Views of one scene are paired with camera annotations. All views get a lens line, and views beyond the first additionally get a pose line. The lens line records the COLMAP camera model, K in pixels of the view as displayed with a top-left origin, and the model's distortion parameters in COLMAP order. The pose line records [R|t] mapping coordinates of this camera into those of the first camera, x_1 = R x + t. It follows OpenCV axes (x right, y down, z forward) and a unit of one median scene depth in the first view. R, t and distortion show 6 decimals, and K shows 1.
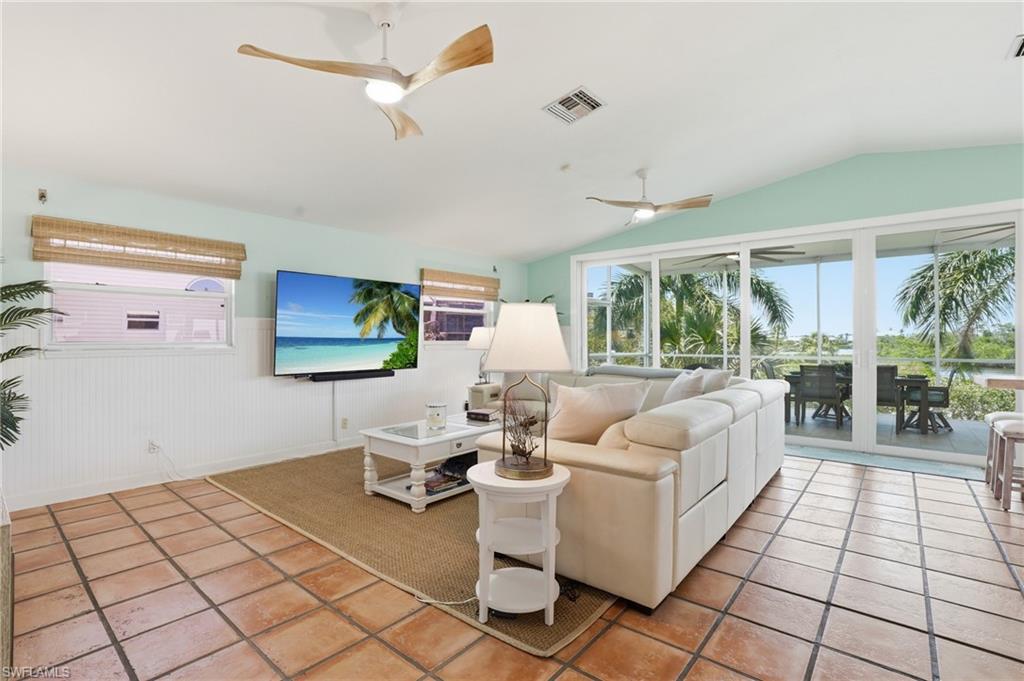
lens RADIAL K [[476.1, 0, 512.0], [0, 476.1, 340.5], [0, 0, 1]] dist [-0.068973, 0.024363]
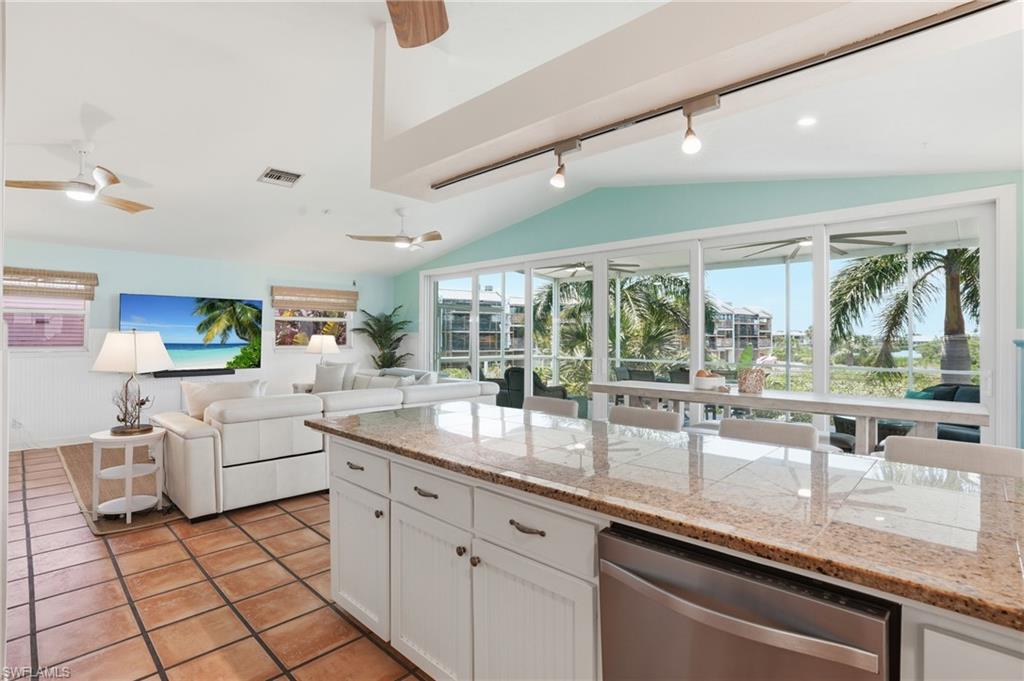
lens RADIAL K [[499.9, 0, 514.9], [0, 499.9, 331.7], [0, 0, 1]] dist [-0.048632, -0.000049]
pose [[0.997438, 0.004956, -0.071361, 0.681665], [-0.005888, 0.999900, -0.012861, -0.028387], [0.071290, 0.013248, 0.997368, -0.274758]]
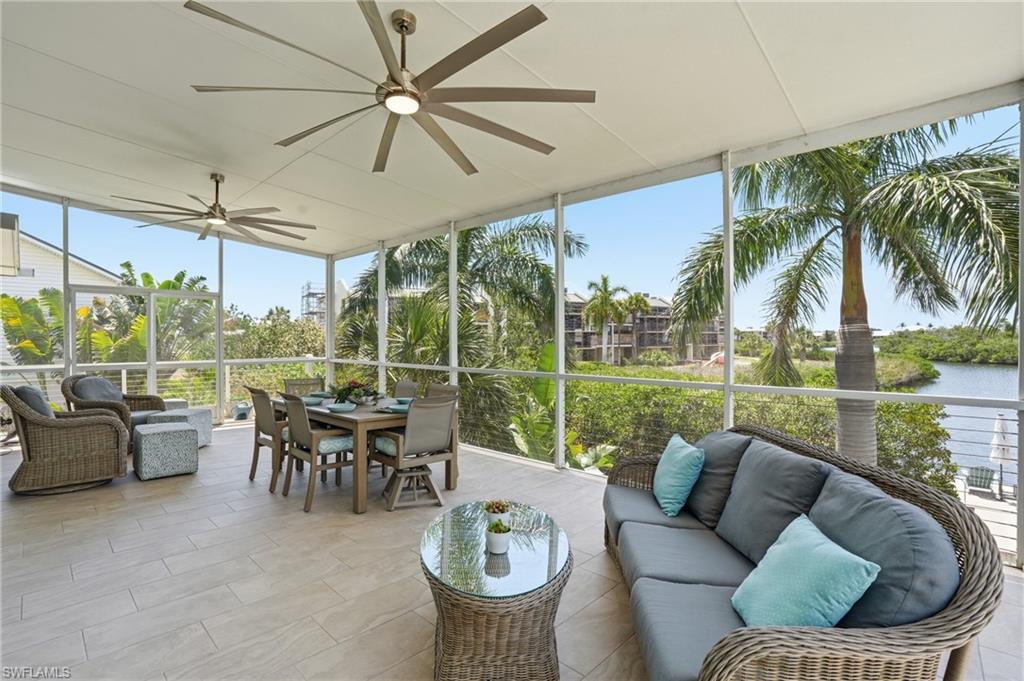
lens RADIAL K [[476.1, 0, 512.0], [0, 476.1, 340.5], [0, 0, 1]] dist [-0.068973, 0.024363]
pose [[0.998472, -0.003742, -0.055133, 1.565674], [0.004238, 0.999952, 0.008880, -0.023496], [0.055097, -0.009100, 0.998440, 0.589912]]
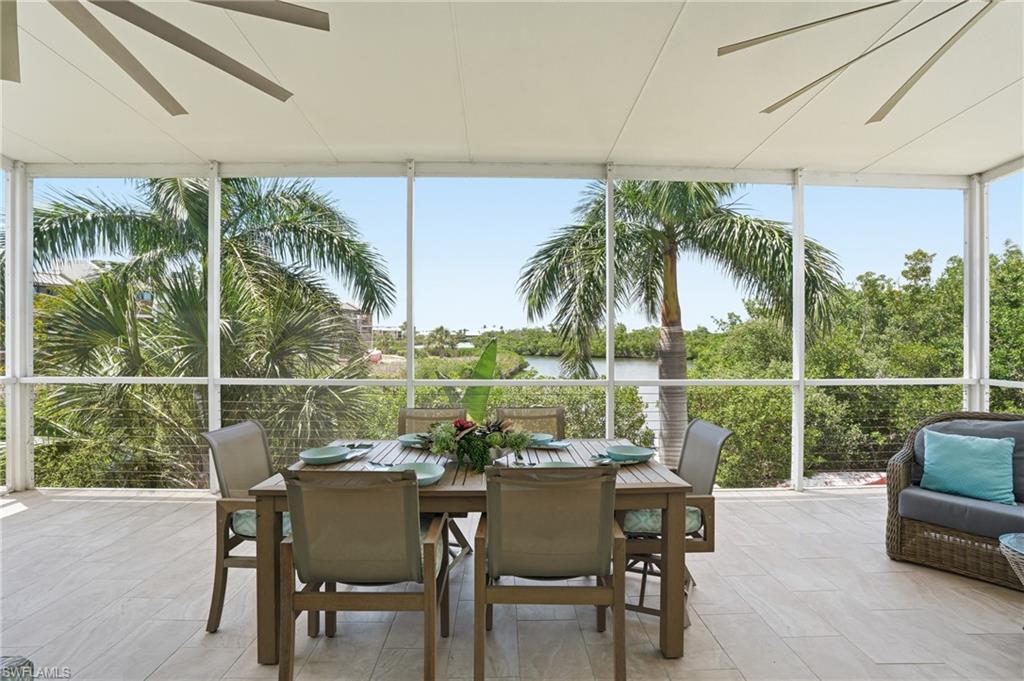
lens RADIAL K [[464.9, 0, 506.5], [0, 464.9, 337.7], [0, 0, 1]] dist [-0.043808, 0.000139]
pose [[0.753819, -0.000194, 0.657082, 0.858268], [-0.004561, 0.999974, 0.005527, -0.021235], [-0.657066, -0.007163, 0.753799, 1.172620]]
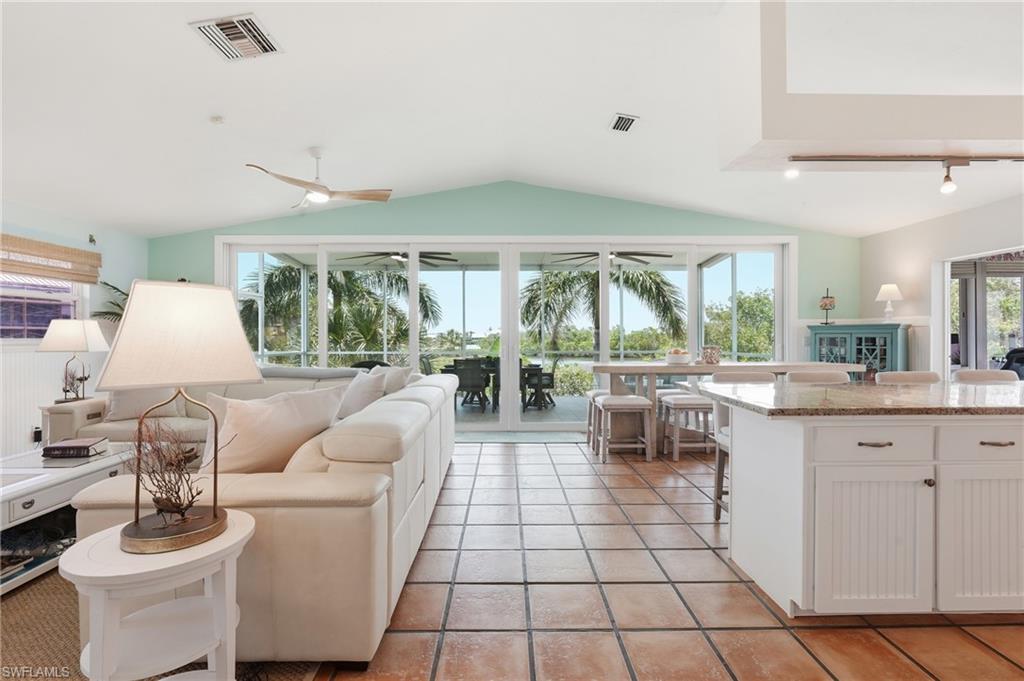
lens RADIAL K [[464.2, 0, 508.6], [0, 464.2, 336.9], [0, 0, 1]] dist [-0.004453, -0.000217]
pose [[0.758972, -0.000993, 0.651122, -0.020778], [0.002141, 0.999997, -0.000971, -0.000473], [-0.651119, 0.002131, 0.758972, 0.091408]]
